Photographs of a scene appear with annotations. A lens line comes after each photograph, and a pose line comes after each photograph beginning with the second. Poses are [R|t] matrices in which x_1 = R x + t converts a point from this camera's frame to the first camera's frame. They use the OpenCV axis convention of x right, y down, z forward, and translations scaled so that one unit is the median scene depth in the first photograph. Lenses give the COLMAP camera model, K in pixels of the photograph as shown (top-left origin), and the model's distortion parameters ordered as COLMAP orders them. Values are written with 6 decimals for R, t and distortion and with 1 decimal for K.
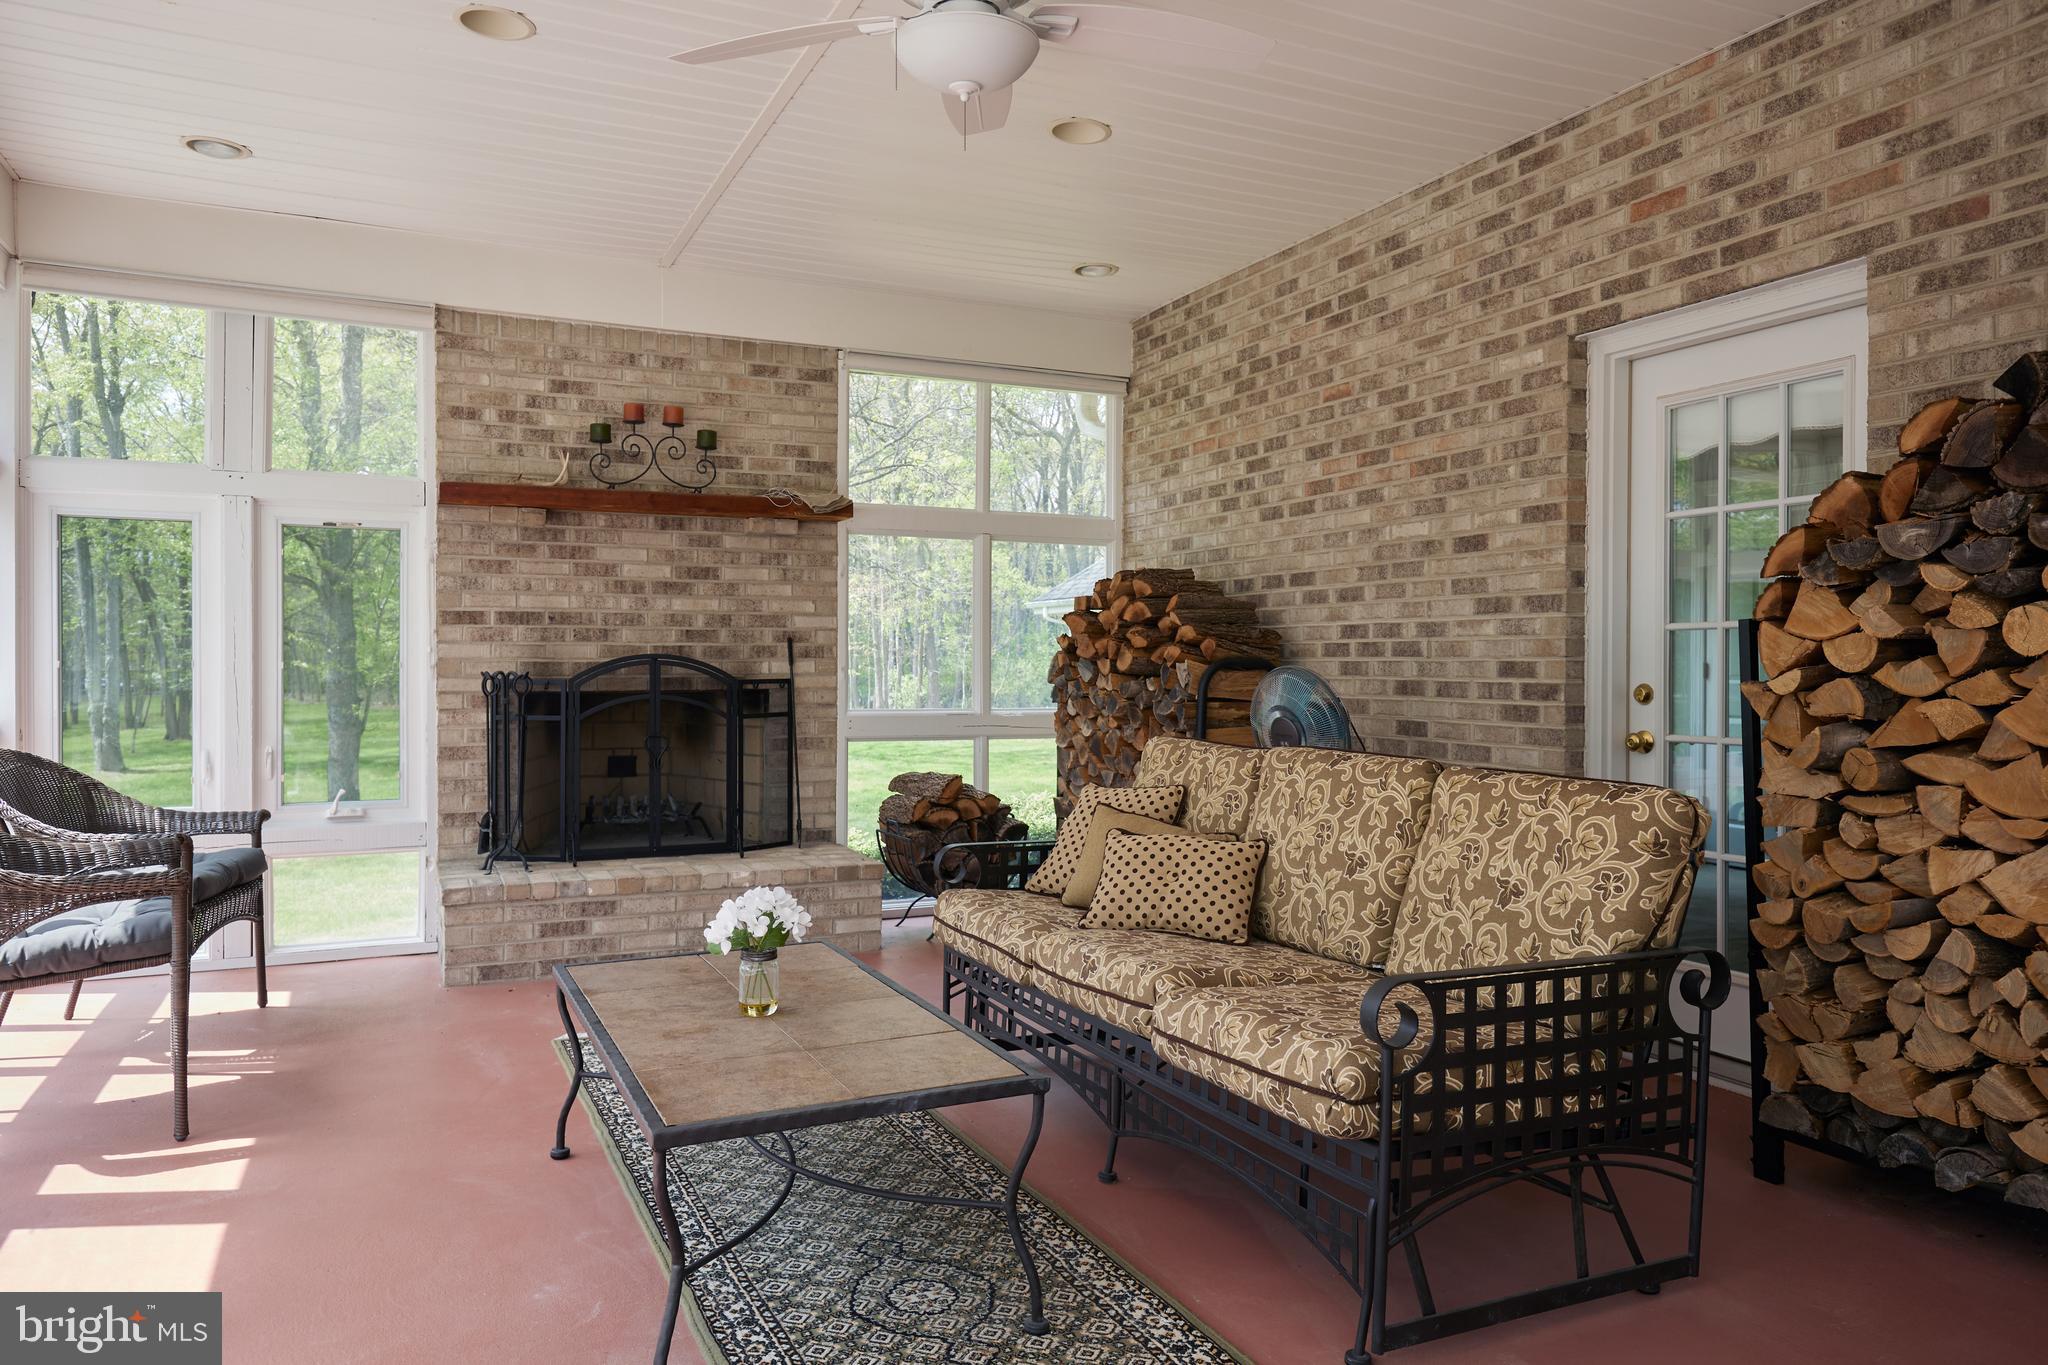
lens RADIAL K [[1408.4, 0, 1030.7], [0, 1408.4, 677.1], [0, 0, 1]] dist [0.002865, 0.005674]
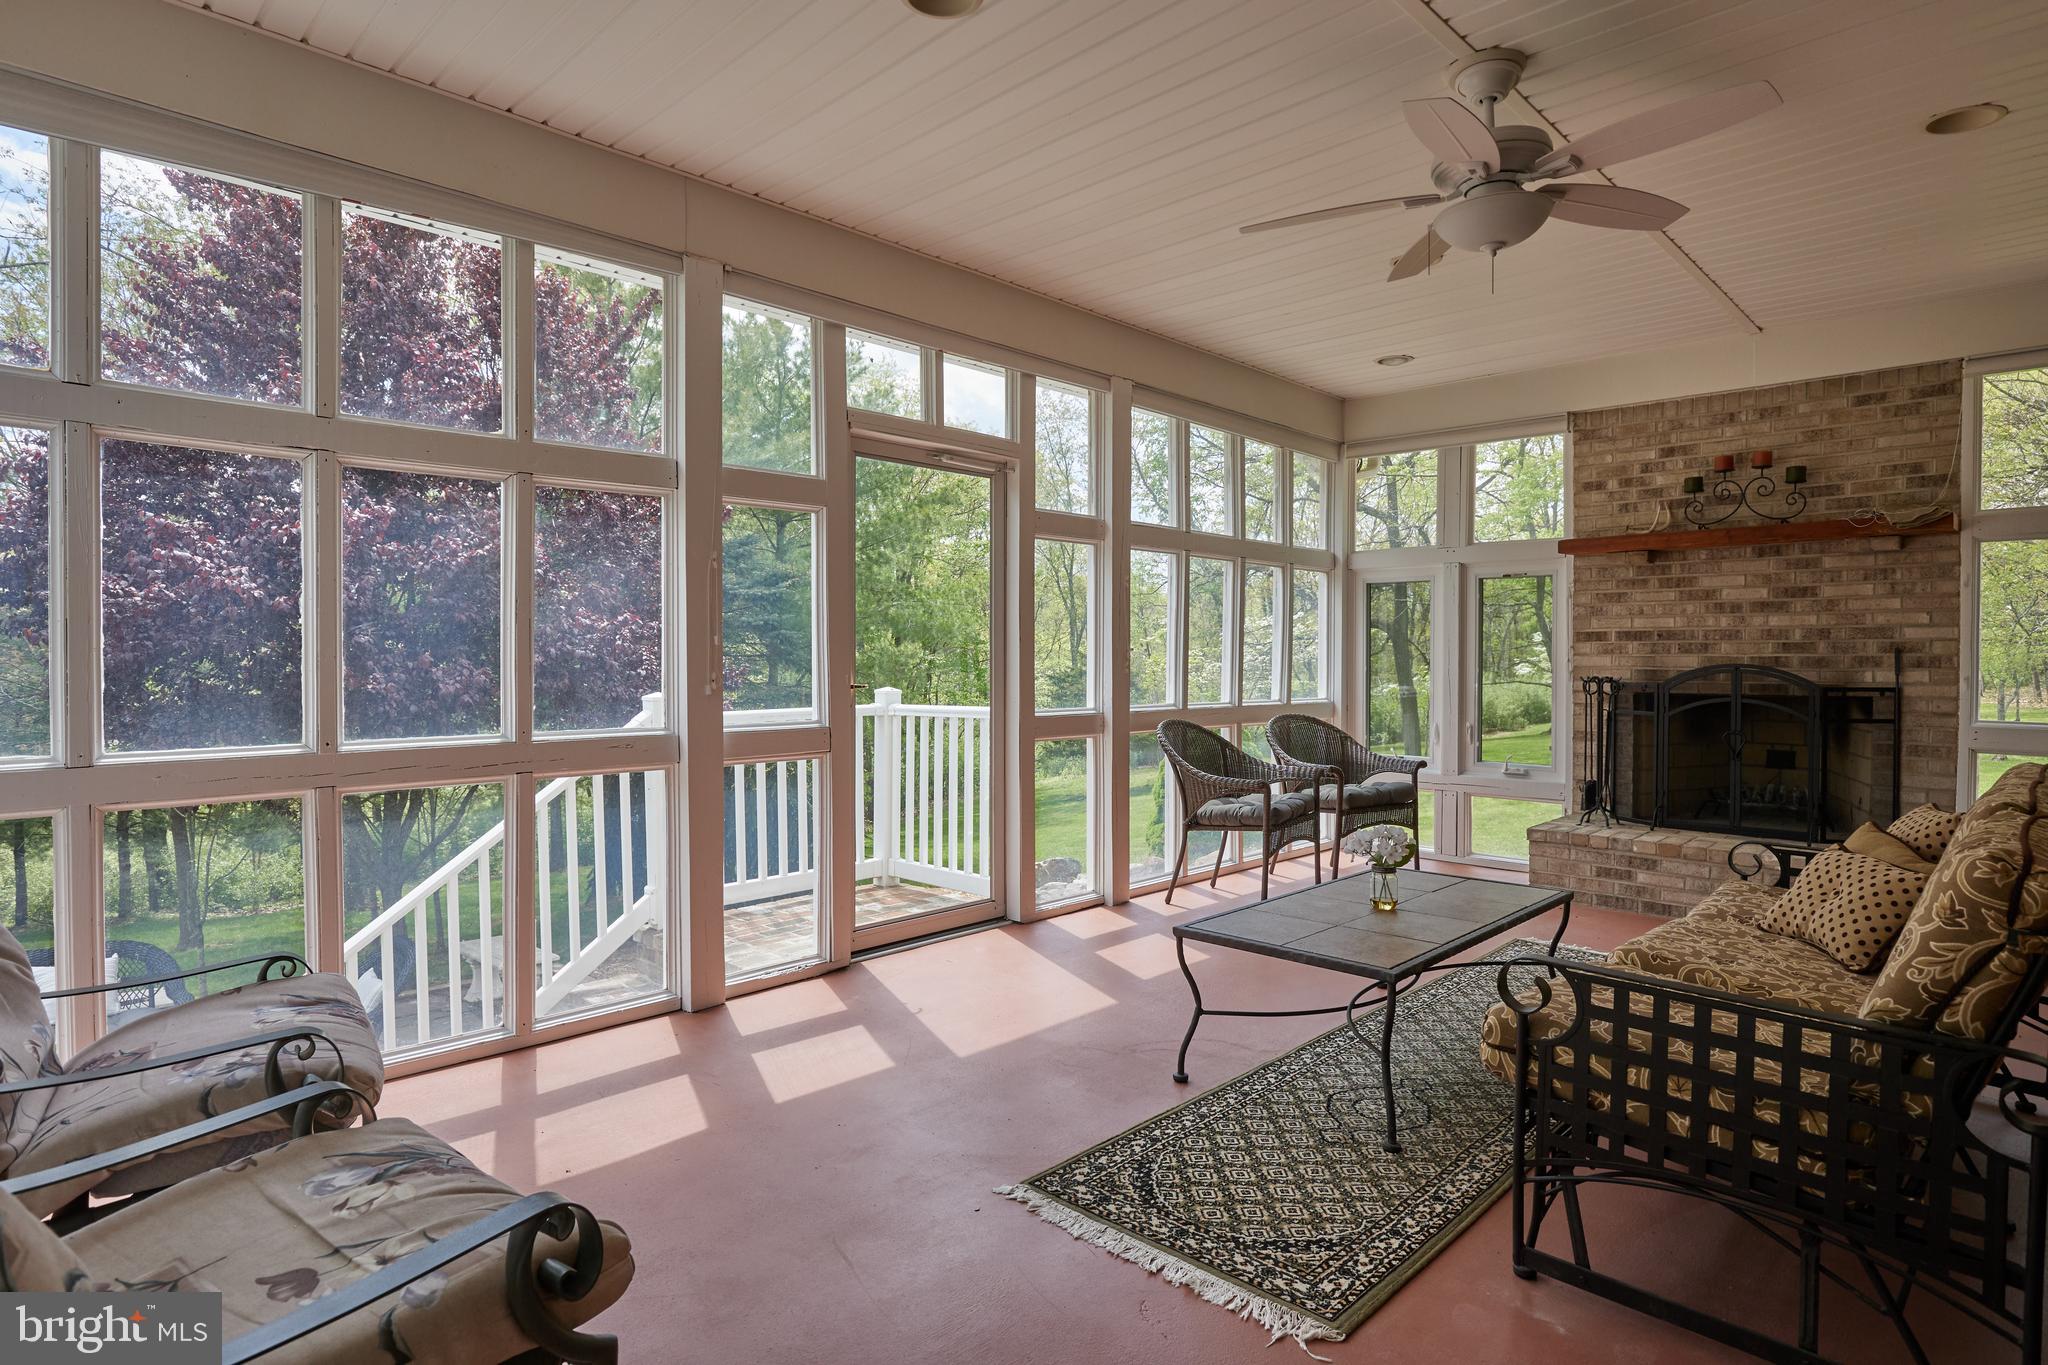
lens RADIAL K [[1112.8, 0, 1028.2], [0, 1112.8, 678.3], [0, 0, 1]] dist [0.000710, 0.000764]
pose [[0.340545, 0.017946, -0.940057, 0.411129], [-0.011490, 0.999823, 0.014924, -0.011390], [0.940158, 0.005719, 0.340690, 0.118438]]
